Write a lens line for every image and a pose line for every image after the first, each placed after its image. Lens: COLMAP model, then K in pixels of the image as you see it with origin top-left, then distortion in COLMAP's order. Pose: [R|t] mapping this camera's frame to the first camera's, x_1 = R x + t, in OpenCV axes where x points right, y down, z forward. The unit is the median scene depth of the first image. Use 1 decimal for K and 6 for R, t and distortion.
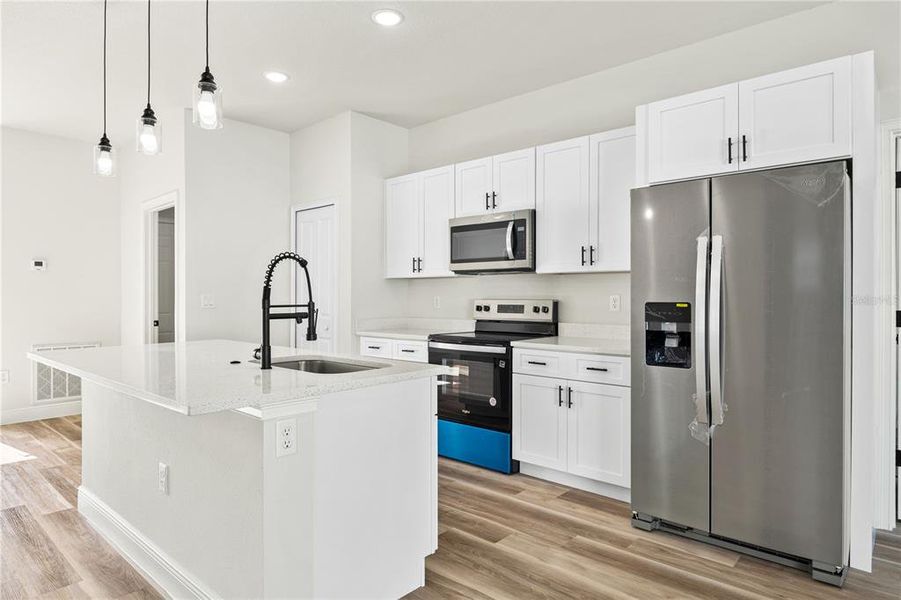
lens RADIAL K [[537.4, 0, 450.5], [0, 537.4, 300.0], [0, 0, 1]] dist [-0.003103, 0.001016]
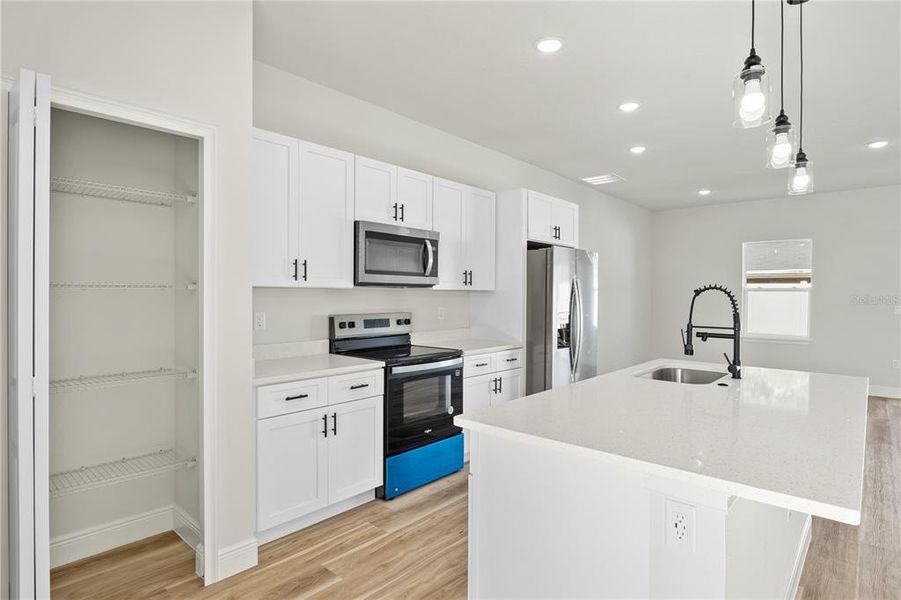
lens RADIAL K [[480.4, 0, 451.5], [0, 480.4, 294.6], [0, 0, 1]] dist [-0.001714, -0.000157]
pose [[-0.006339, 0.000397, 0.999980, -1.481397], [0.002836, 0.999996, -0.000379, -0.067626], [-0.999976, 0.002834, -0.006340, 1.708624]]
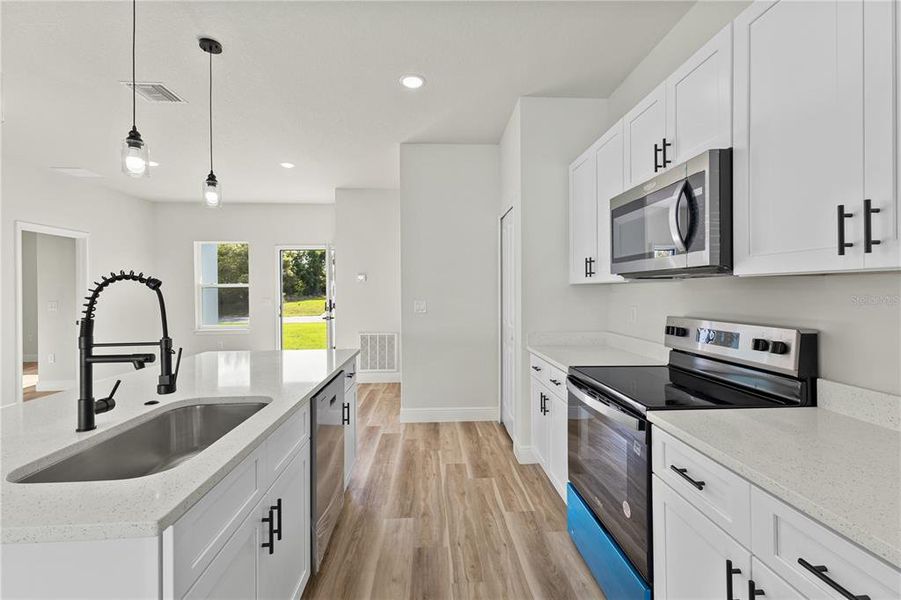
lens RADIAL K [[386.6, 0, 451.3], [0, 386.6, 292.6], [0, 0, 1]] dist [0.001758, 0.000236]
pose [[0.713020, -0.001067, -0.701143, 0.393922], [0.000434, 0.999999, -0.001080, -0.060704], [0.701143, 0.000466, 0.713020, 1.000577]]
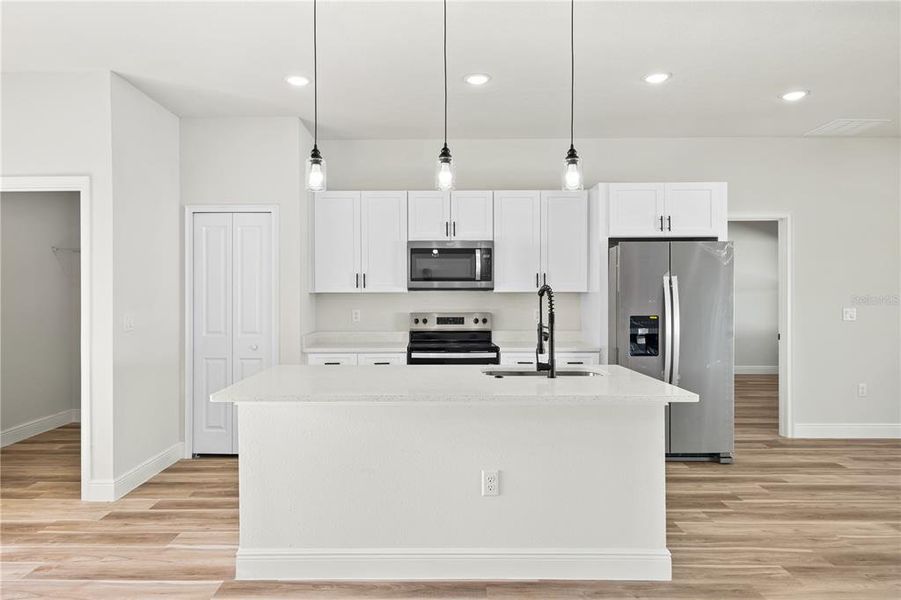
lens RADIAL K [[572.4, 0, 430.8], [0, 572.4, 301.6], [0, 0, 1]] dist [0.005943, 0.000849]
pose [[0.749290, -0.008485, 0.662187, -1.467483], [0.007260, 0.999963, 0.004599, -0.061309], [-0.662202, 0.001361, 0.749324, 0.180811]]
